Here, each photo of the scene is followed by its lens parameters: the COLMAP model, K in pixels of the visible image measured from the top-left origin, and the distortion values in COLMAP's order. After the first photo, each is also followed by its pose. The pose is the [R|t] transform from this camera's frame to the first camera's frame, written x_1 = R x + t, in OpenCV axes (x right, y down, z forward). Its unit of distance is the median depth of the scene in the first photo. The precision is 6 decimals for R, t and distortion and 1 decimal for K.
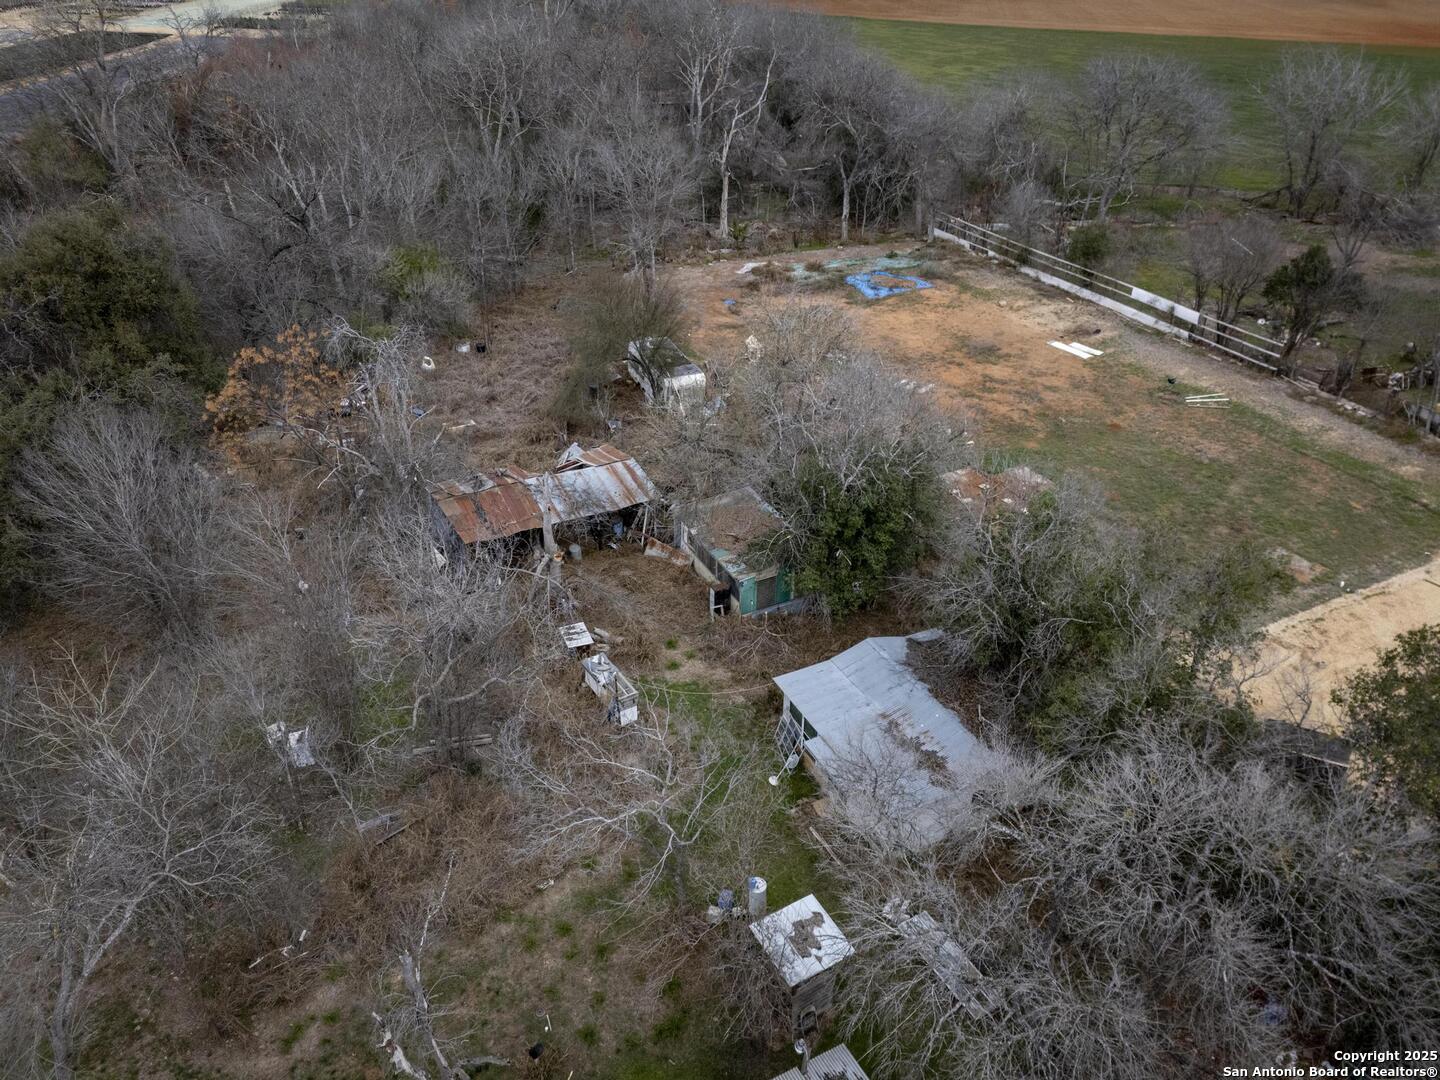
lens RADIAL K [[1058.2, 0, 718.4], [0, 1058.2, 528.6], [0, 0, 1]] dist [0.070630, -0.051591]
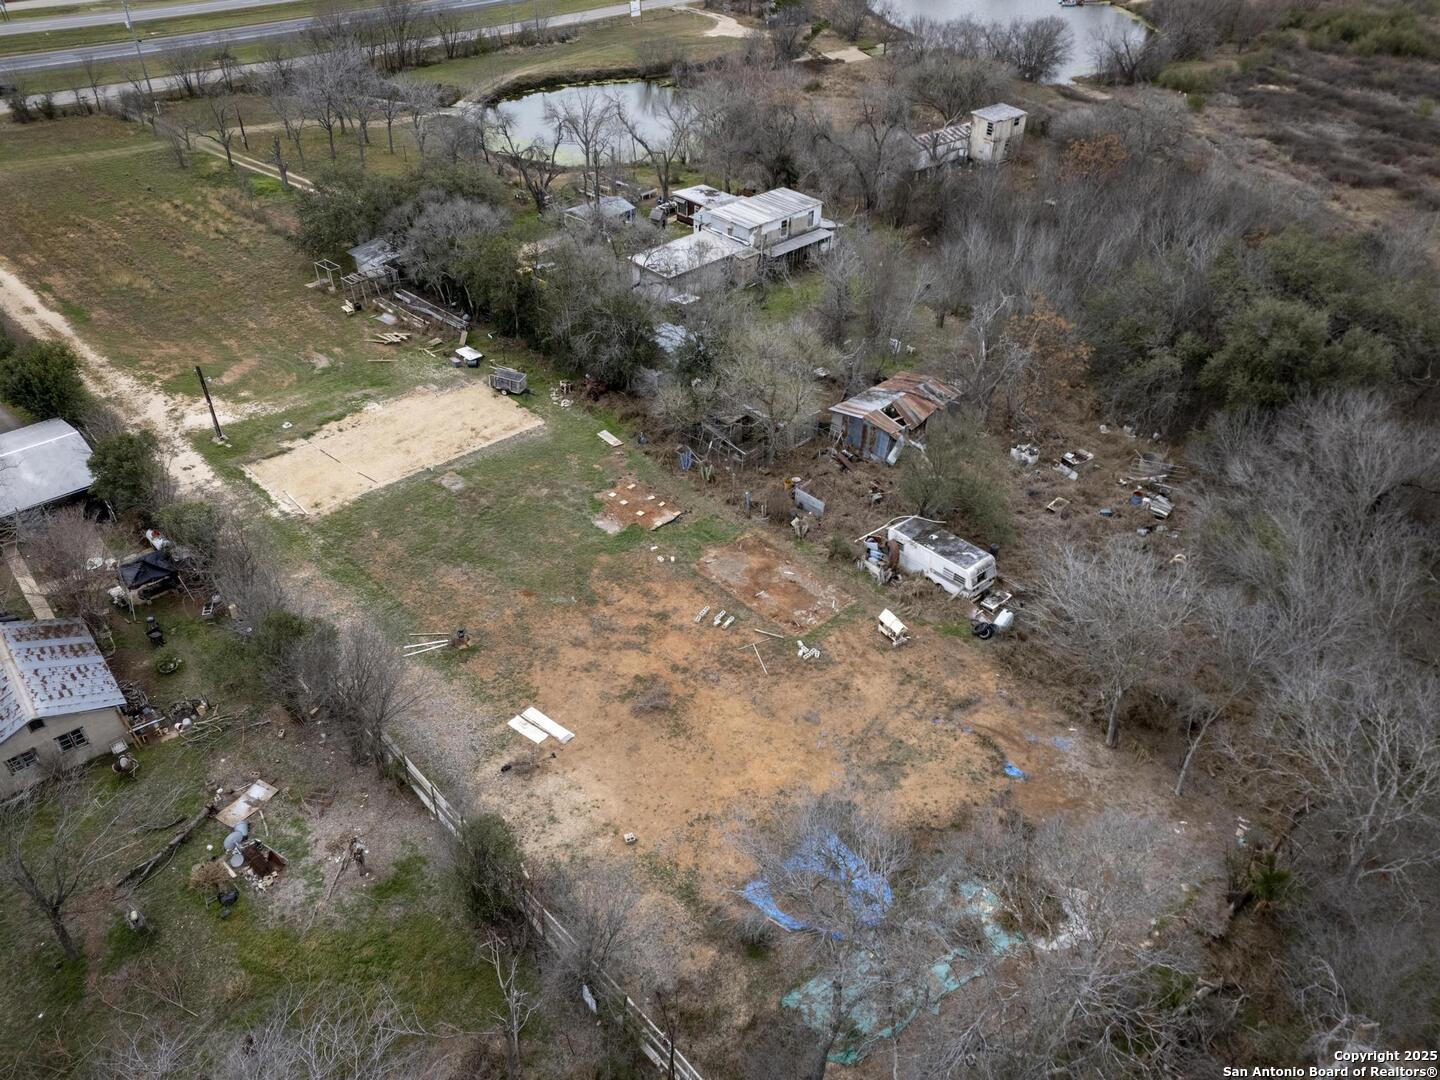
lens RADIAL K [[1052.3, 0, 720.0], [0, 1052.3, 540.0], [0, 0, 1]] dist [0.063053, -0.050613]
pose [[-0.956017, 0.156800, -0.247881, 0.381024], [-0.164737, 0.412186, 0.896083, -0.964148], [0.242679, 0.897506, -0.368226, 1.202147]]
